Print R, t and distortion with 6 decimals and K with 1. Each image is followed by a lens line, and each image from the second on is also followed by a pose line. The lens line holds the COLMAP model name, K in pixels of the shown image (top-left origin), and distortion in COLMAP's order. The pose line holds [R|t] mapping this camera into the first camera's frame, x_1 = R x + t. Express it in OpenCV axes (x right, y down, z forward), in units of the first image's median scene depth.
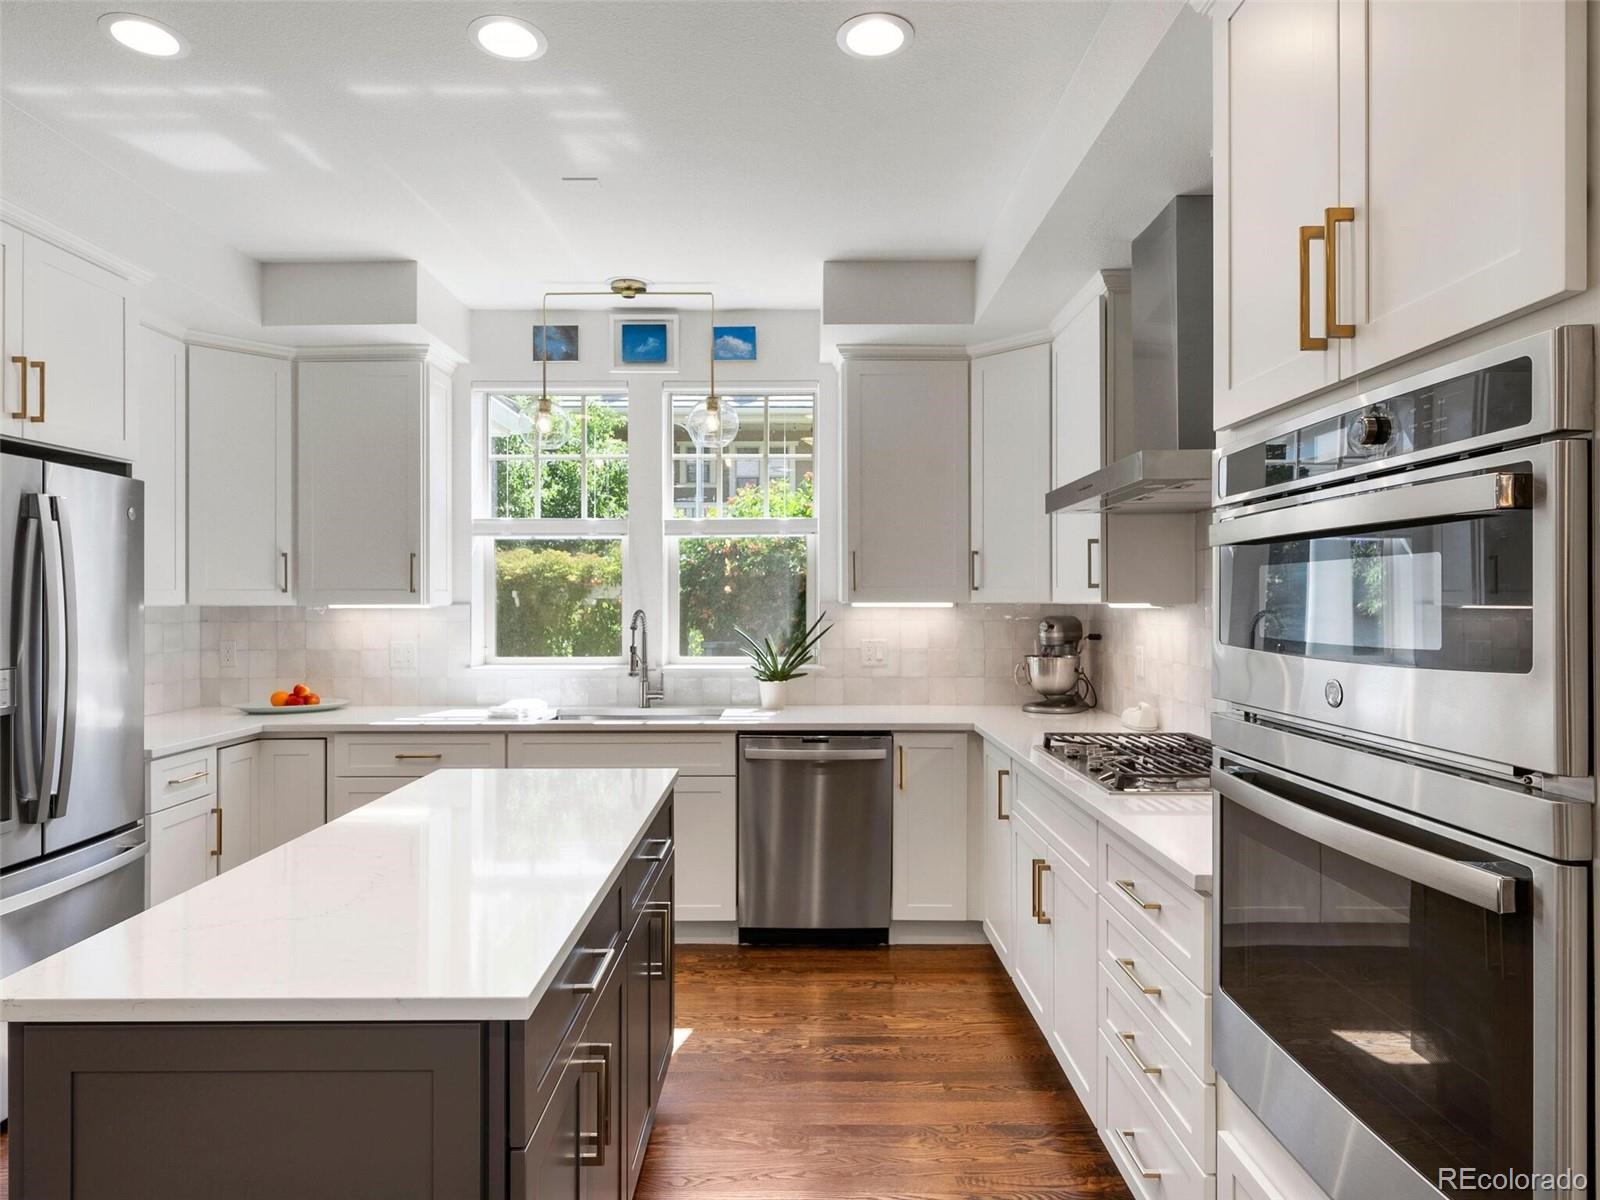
lens RADIAL K [[953.6, 0, 800.0], [0, 953.6, 600.0], [0, 0, 1]] dist [-0.002299, -0.000124]
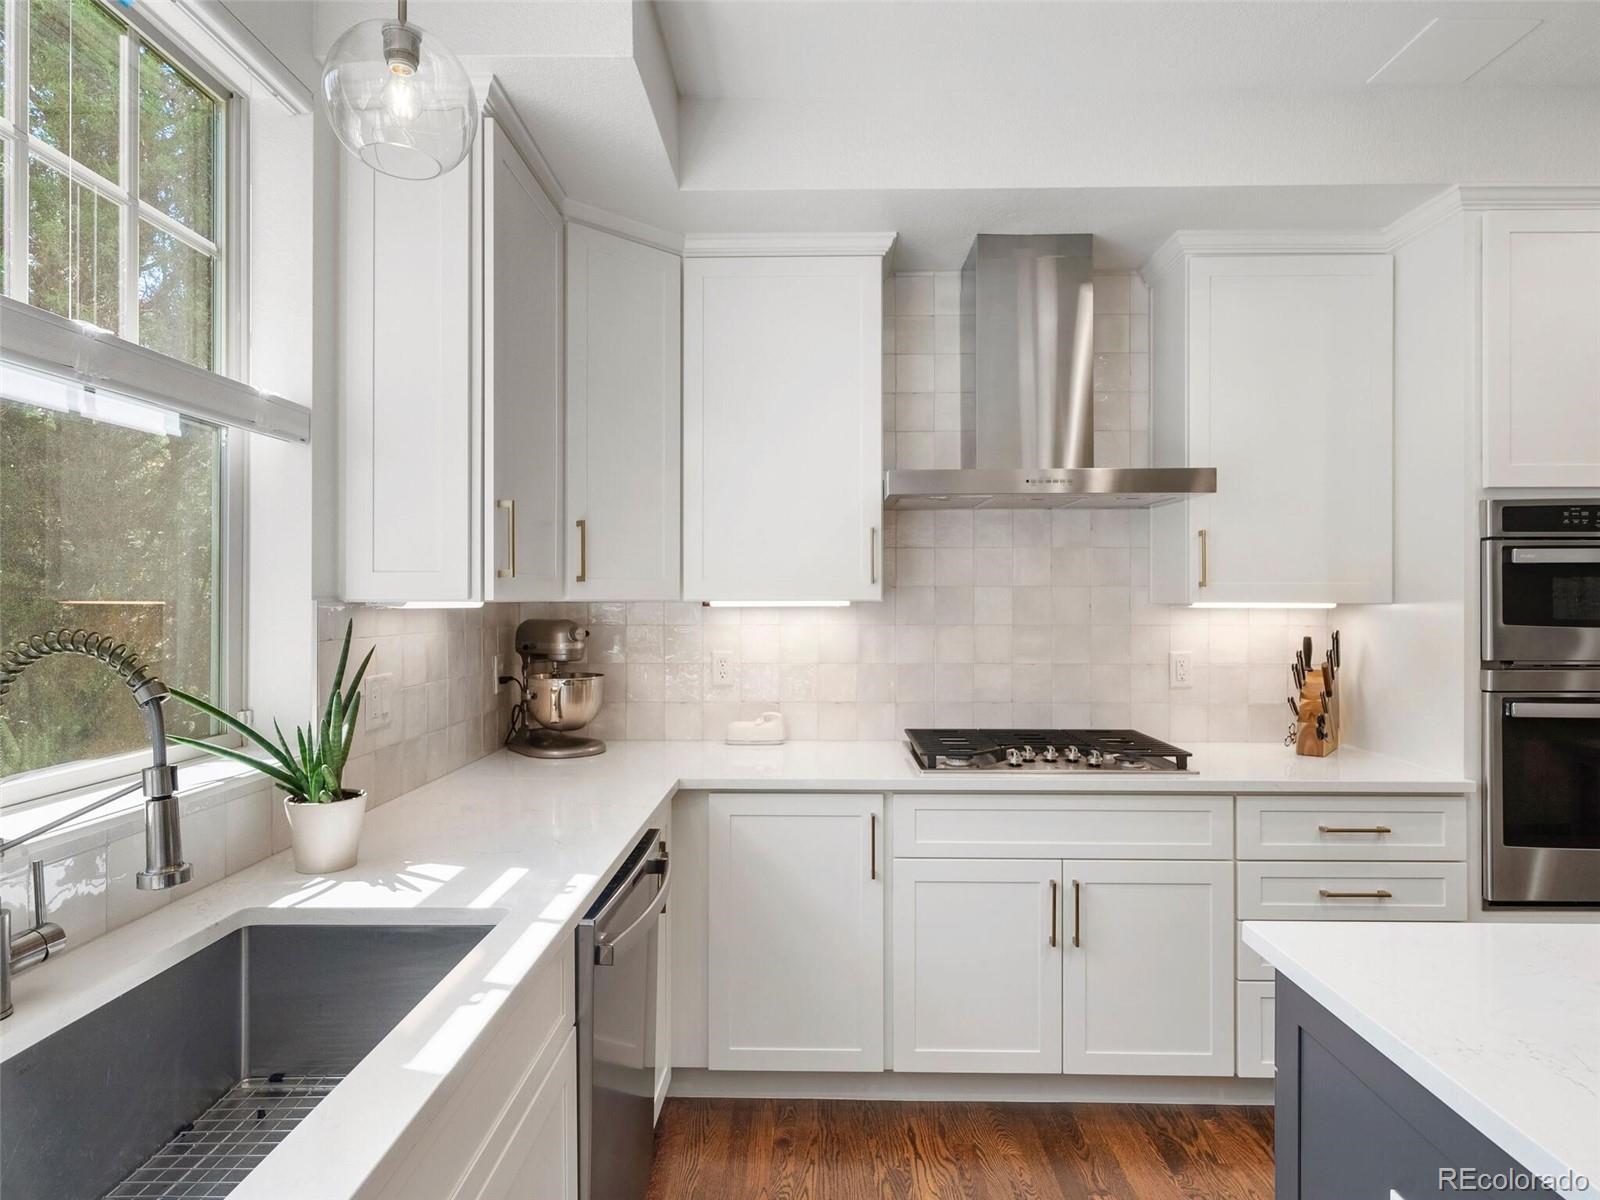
lens RADIAL K [[894.4, 0, 800.0], [0, 894.4, 600.0], [0, 0, 1]] dist [0.003136, 0.000771]
pose [[0.027832, 0.000917, 0.999612, -0.411352], [-0.000345, 1.000000, -0.000908, 0.002650], [-0.999613, -0.000319, 0.027832, 0.819474]]
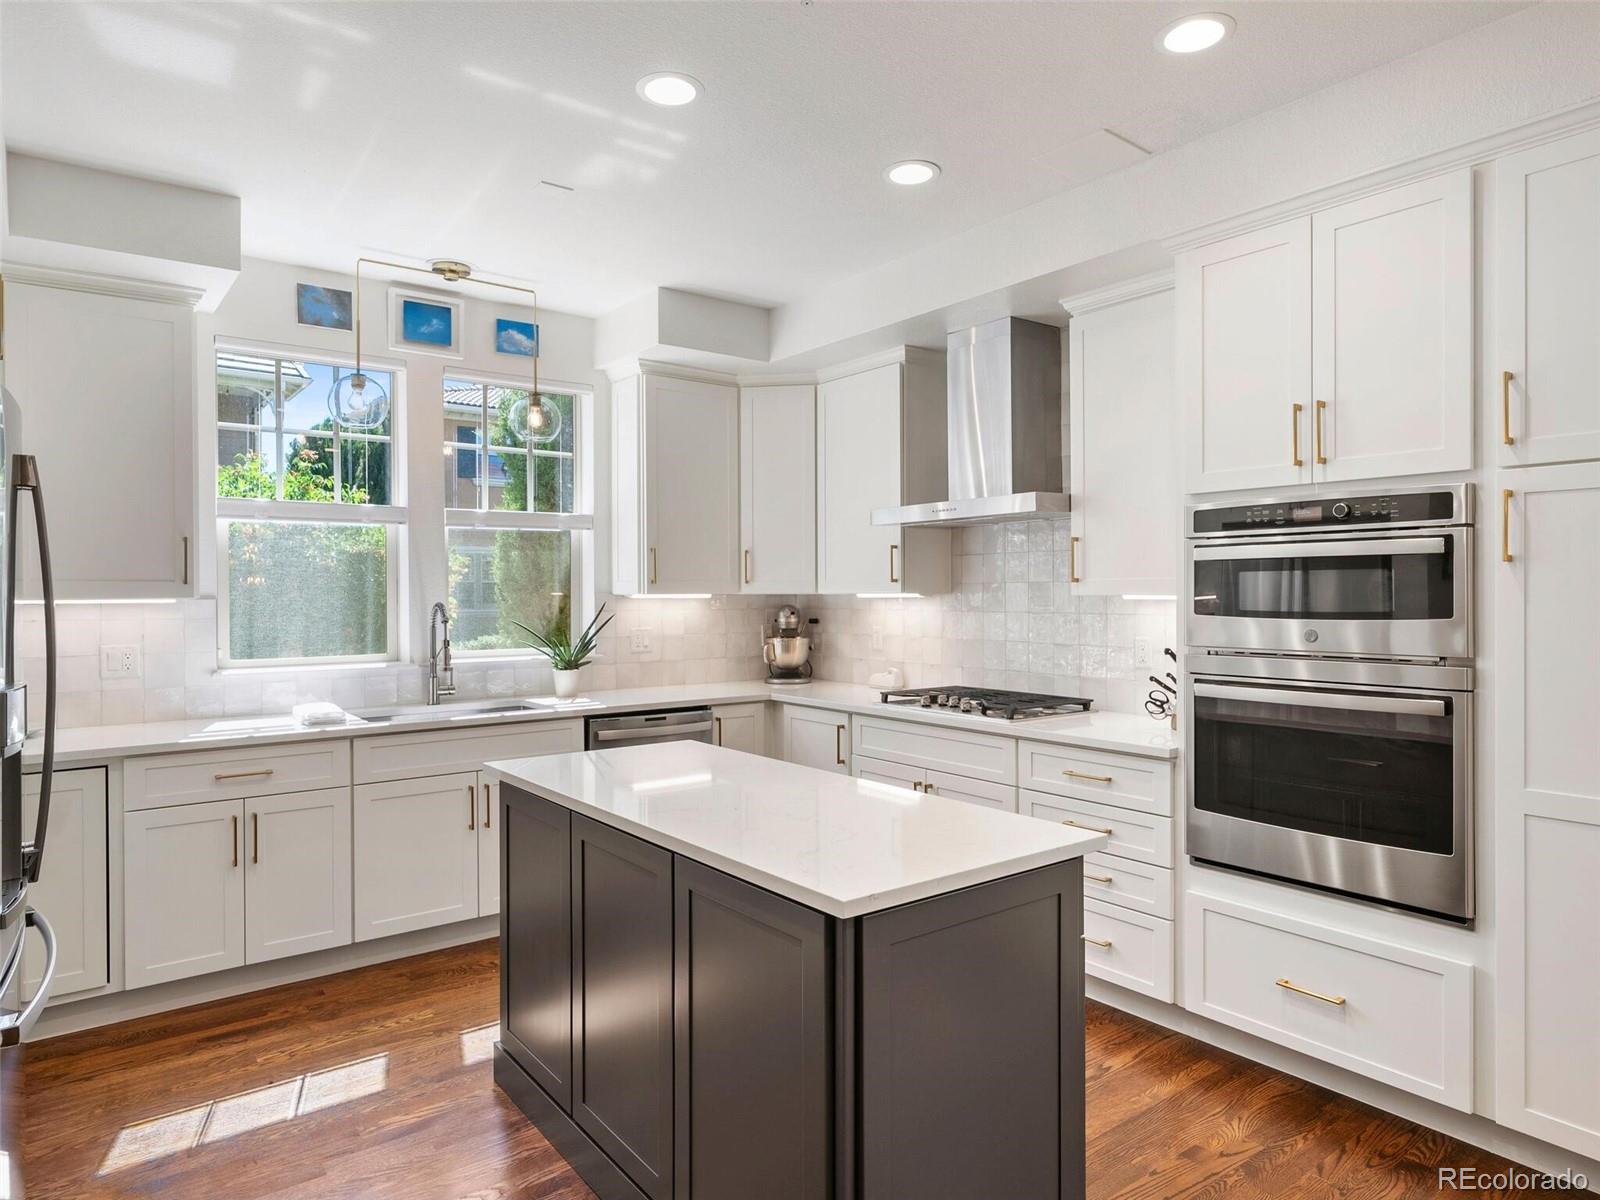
lens RADIAL K [[965.7, 0, 800.0], [0, 965.7, 600.0], [0, 0, 1]] dist [-0.004103, -0.000431]
pose [[0.797511, -0.007796, 0.603254, -0.479114], [0.003232, 0.999957, 0.008650, 0.000273], [-0.603296, -0.004949, 0.797502, 0.002717]]
